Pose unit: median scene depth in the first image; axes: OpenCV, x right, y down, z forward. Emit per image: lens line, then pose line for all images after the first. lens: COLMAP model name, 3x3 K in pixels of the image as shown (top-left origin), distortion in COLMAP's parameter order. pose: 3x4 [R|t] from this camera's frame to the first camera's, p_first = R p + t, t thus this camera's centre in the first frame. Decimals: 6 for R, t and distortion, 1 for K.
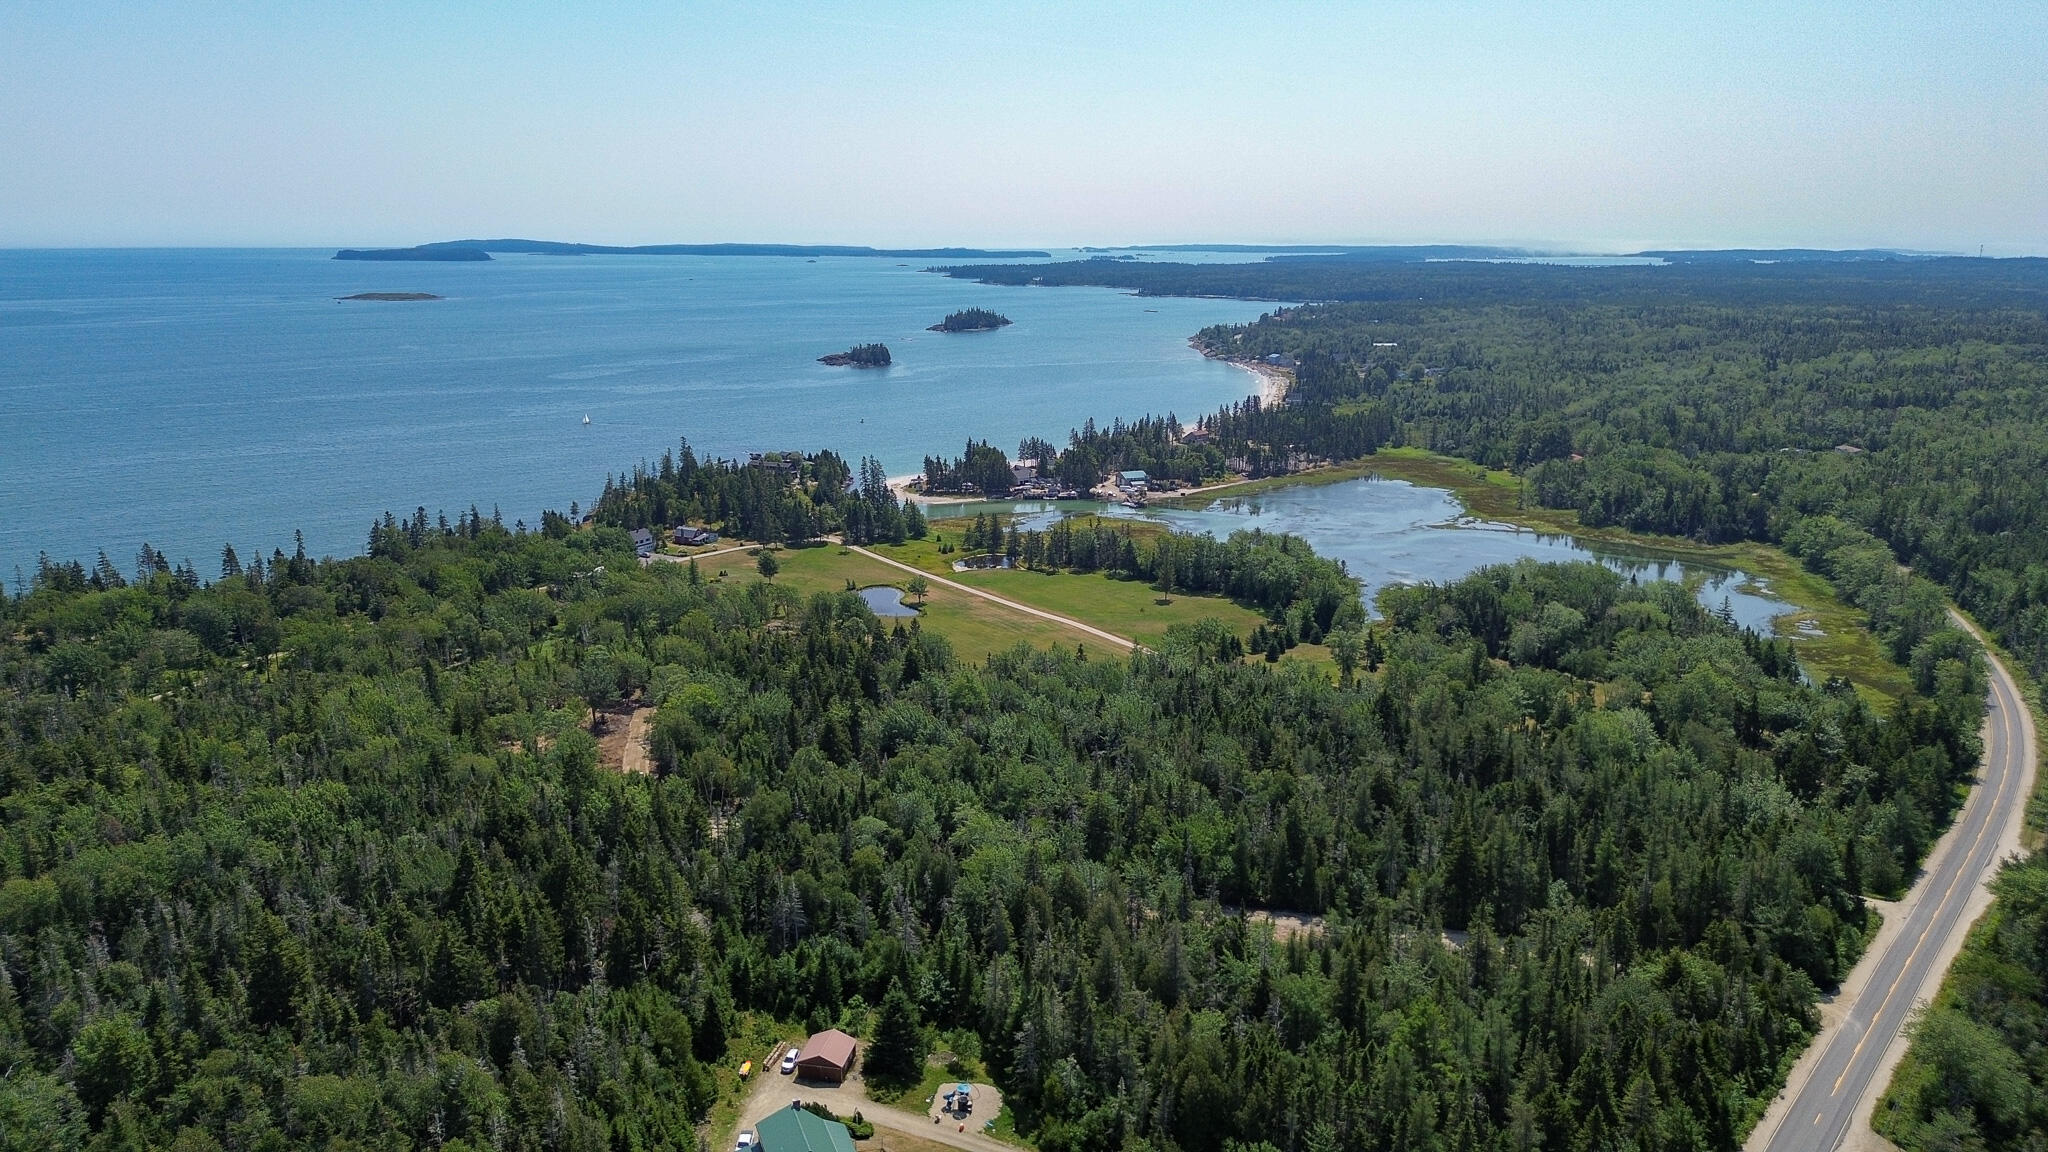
lens RADIAL K [[1449.8, 0, 1027.1], [0, 1449.8, 569.0], [0, 0, 1]] dist [0.073662, -0.077051]
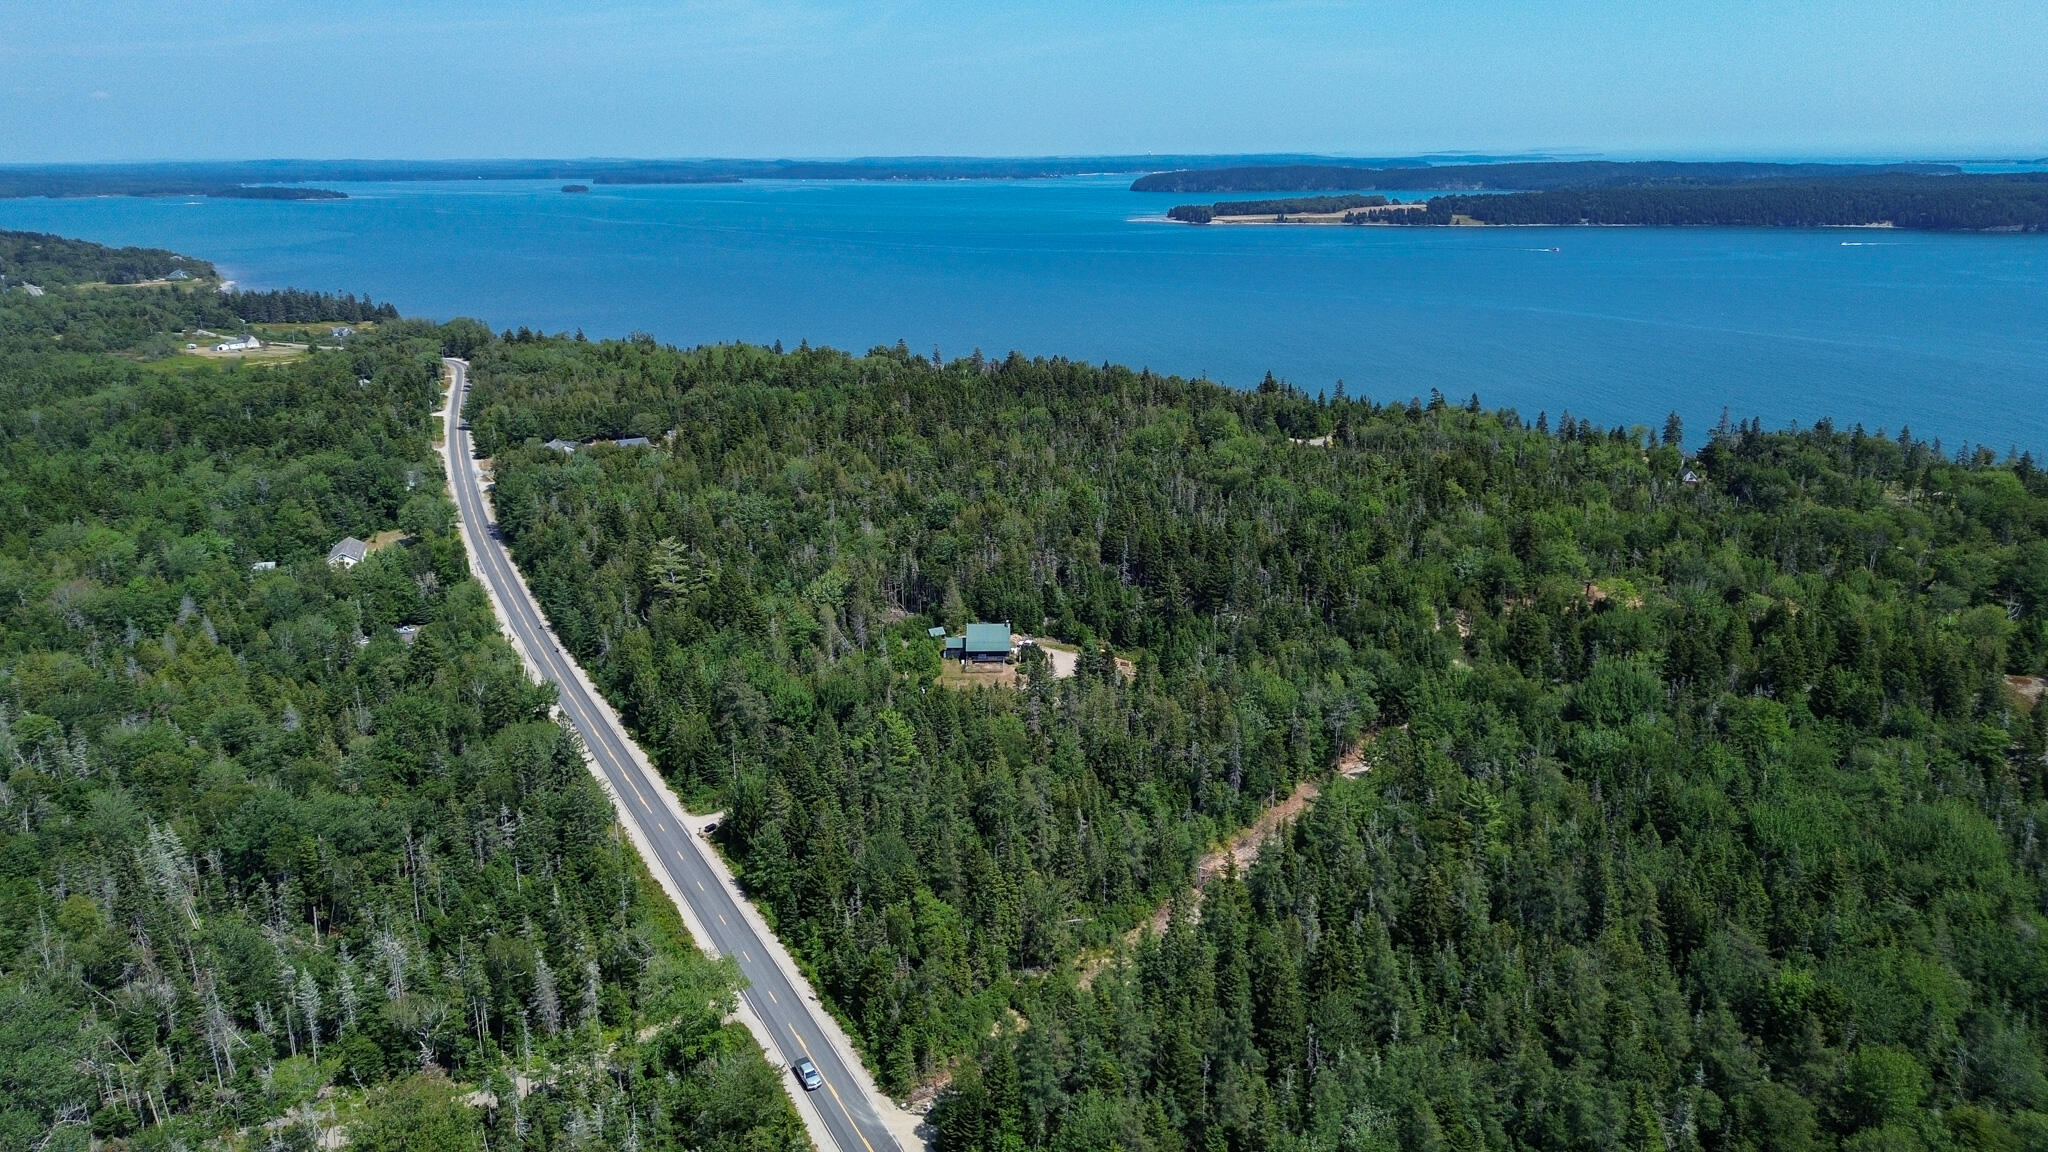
lens RADIAL K [[1447.9, 0, 1028.1], [0, 1447.9, 569.7], [0, 0, 1]] dist [0.060013, -0.061823]
pose [[-0.365626, 0.255714, -0.894946, 0.461816], [-0.201755, 0.916885, 0.344409, -0.108012], [0.908632, 0.306484, -0.283645, 0.475360]]
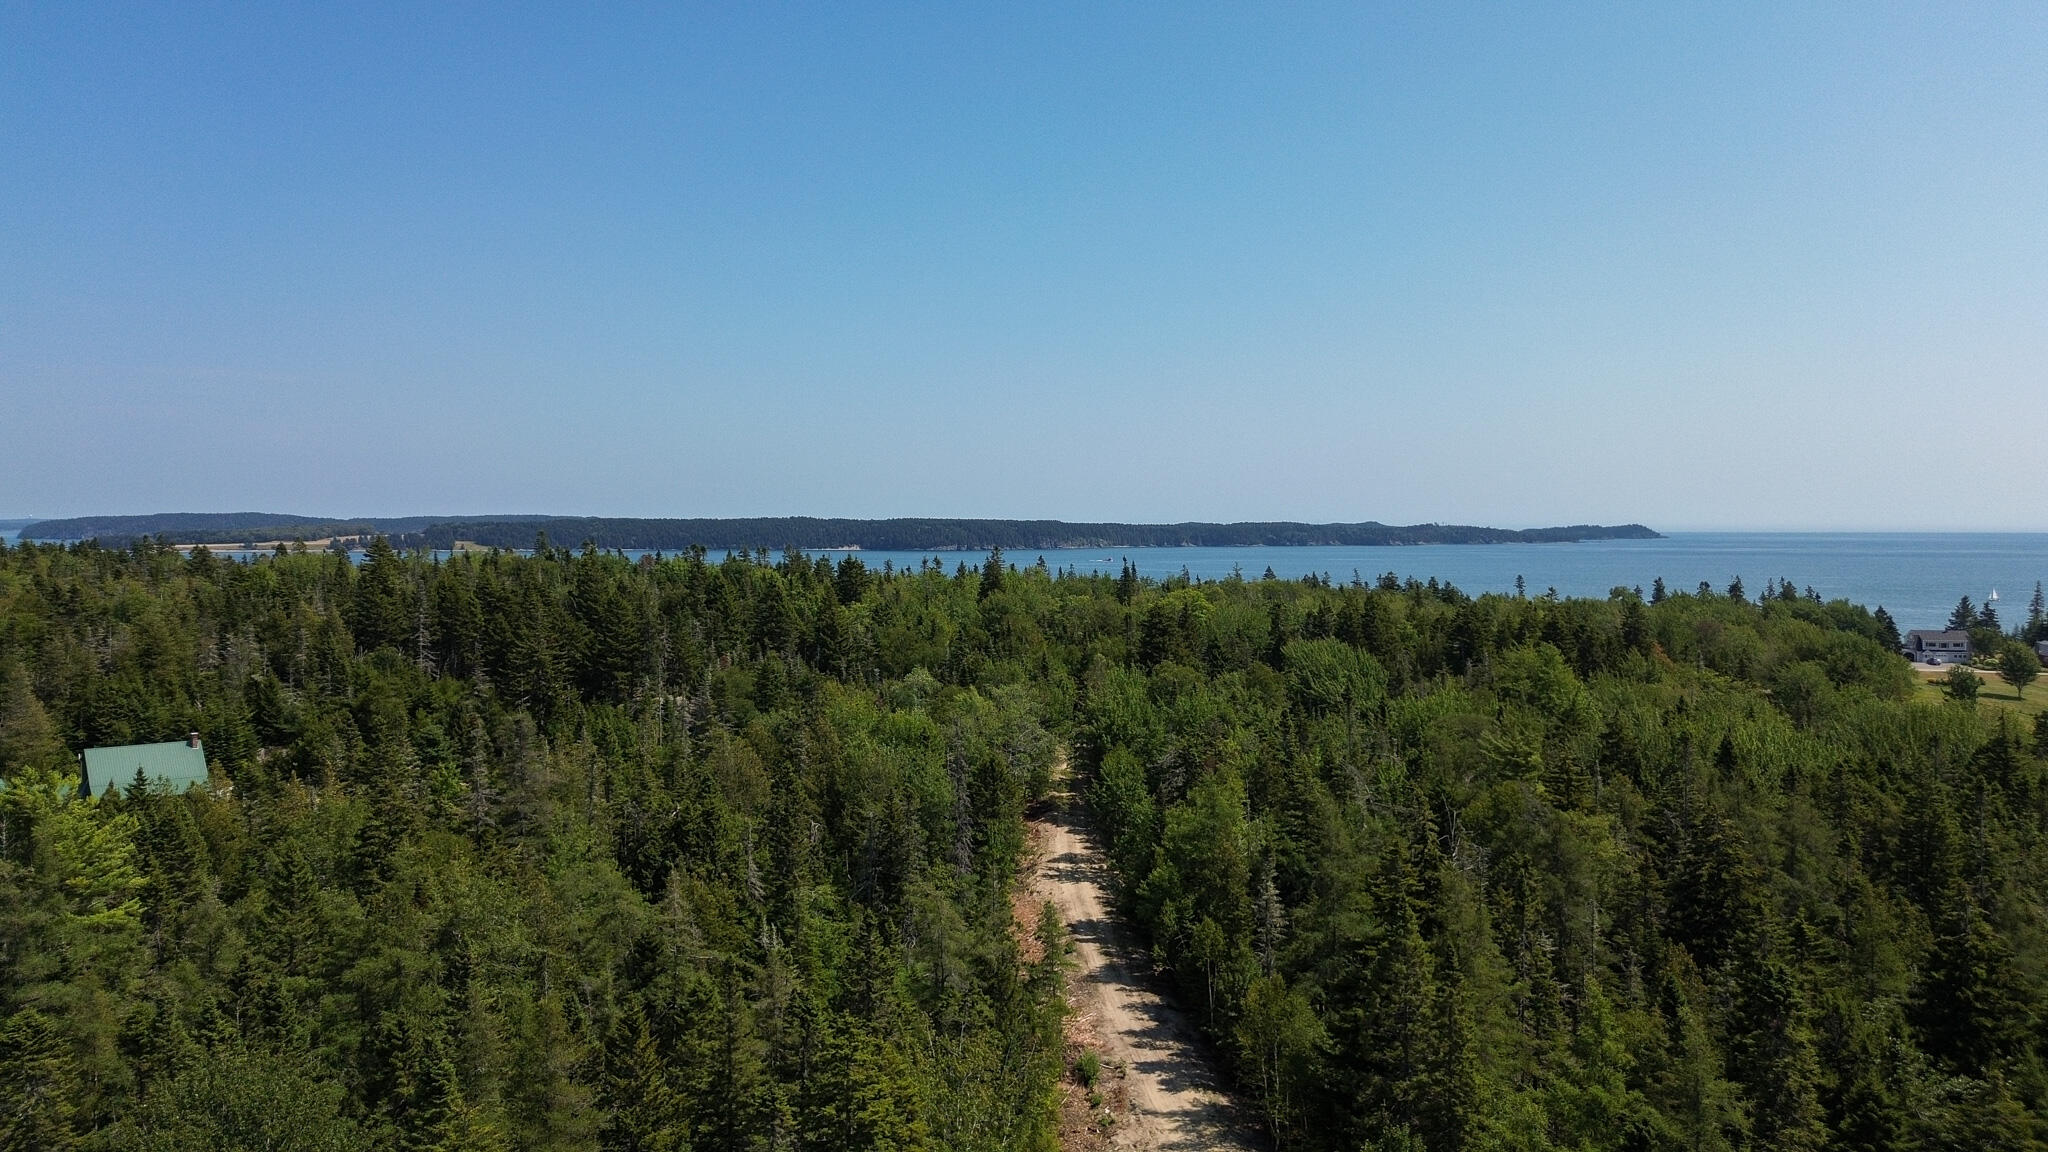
lens RADIAL K [[1454.6, 0, 1028.0], [0, 1454.6, 576.5], [0, 0, 1]] dist [0.062504, -0.067876]
pose [[0.298083, 0.030719, -0.954045, 0.247118], [-0.215057, 0.975946, -0.035769, 0.062060], [0.929998, 0.215837, 0.297520, 0.364269]]
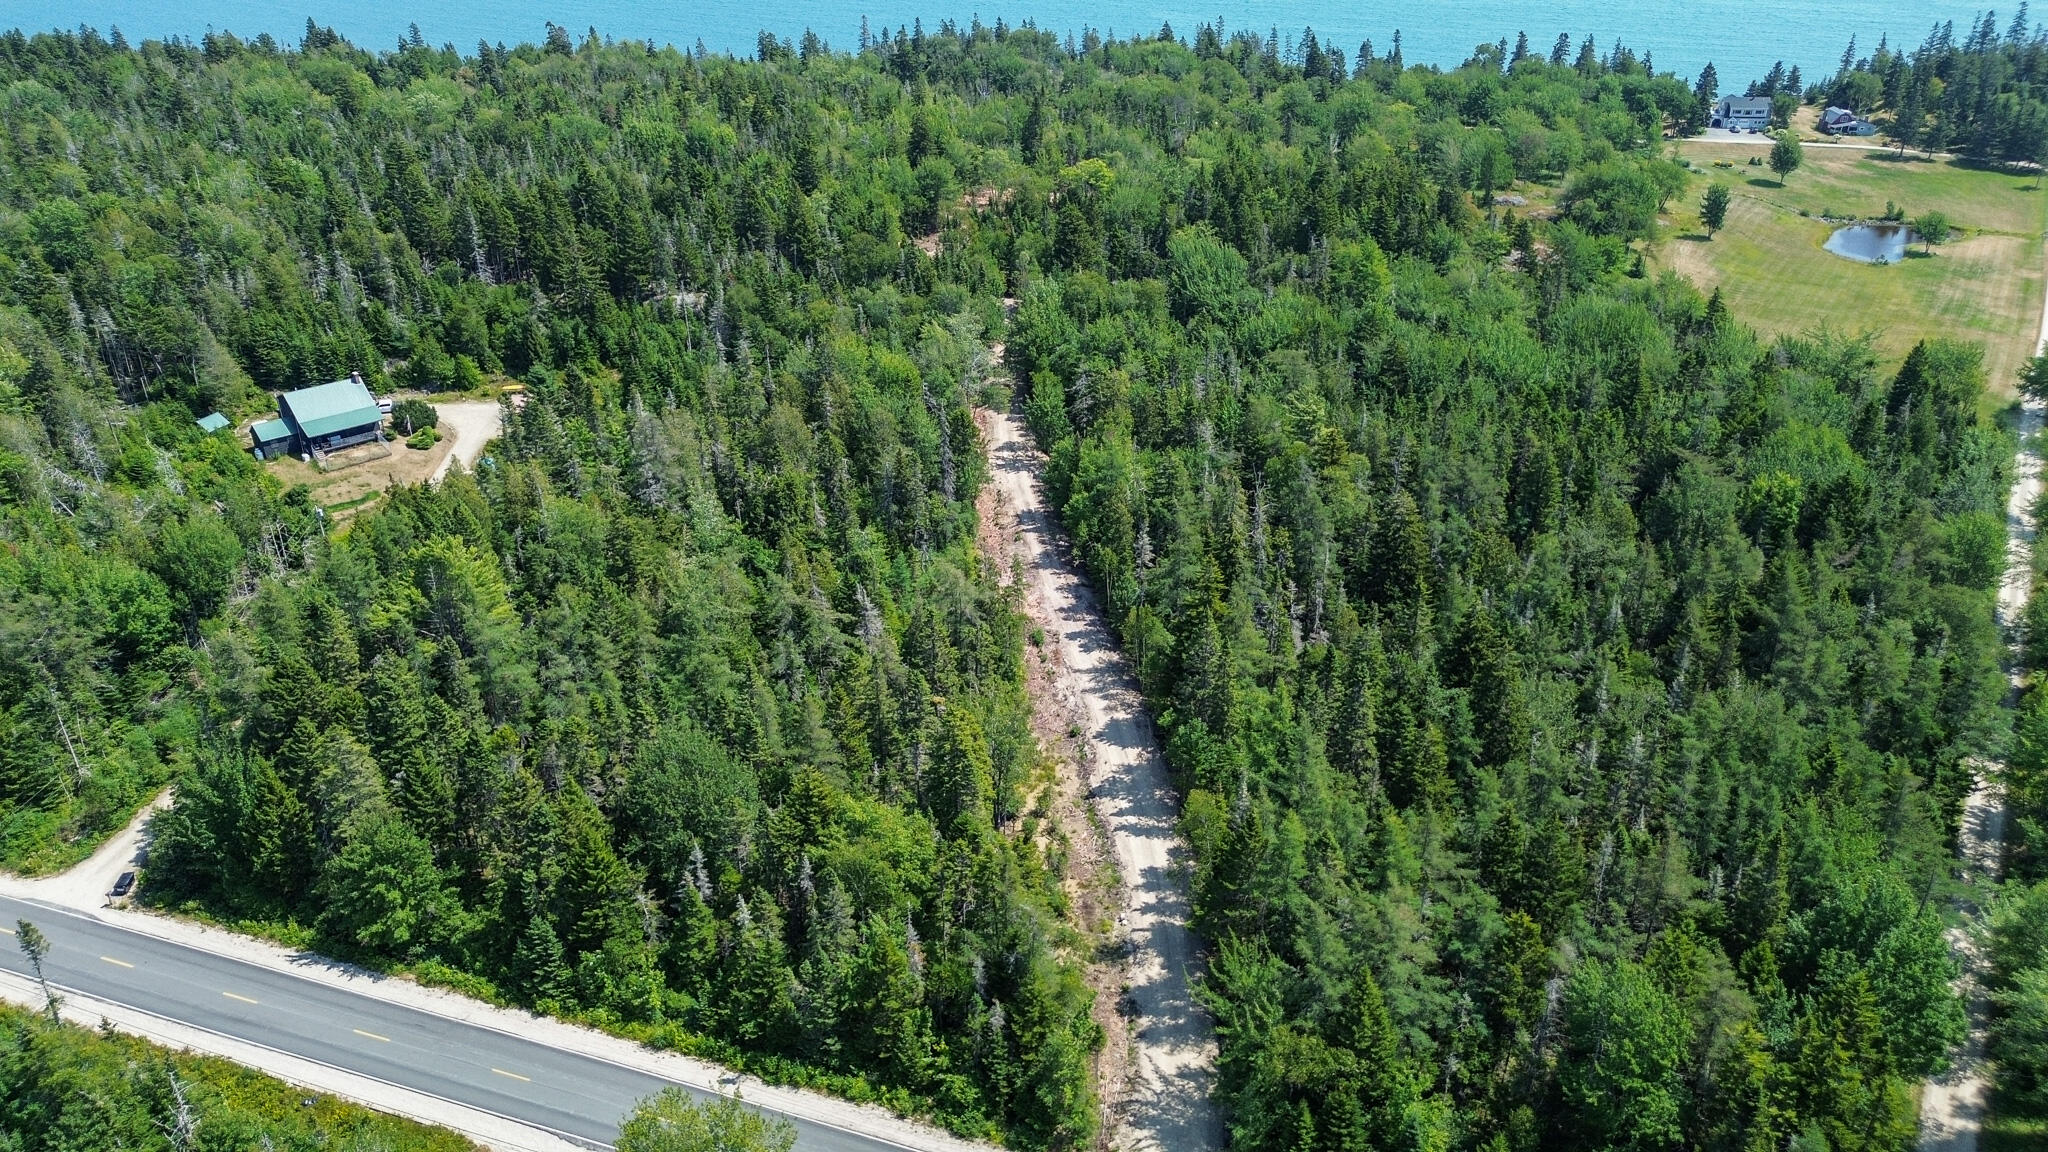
lens RADIAL K [[1445.6, 0, 1026.8], [0, 1445.6, 585.6], [0, 0, 1]] dist [0.065675, -0.067432]
pose [[0.368923, 0.427026, -0.825557, 0.322327], [-0.203473, 0.903772, 0.376556, -0.006659], [0.906915, 0.029059, 0.420311, 0.310203]]
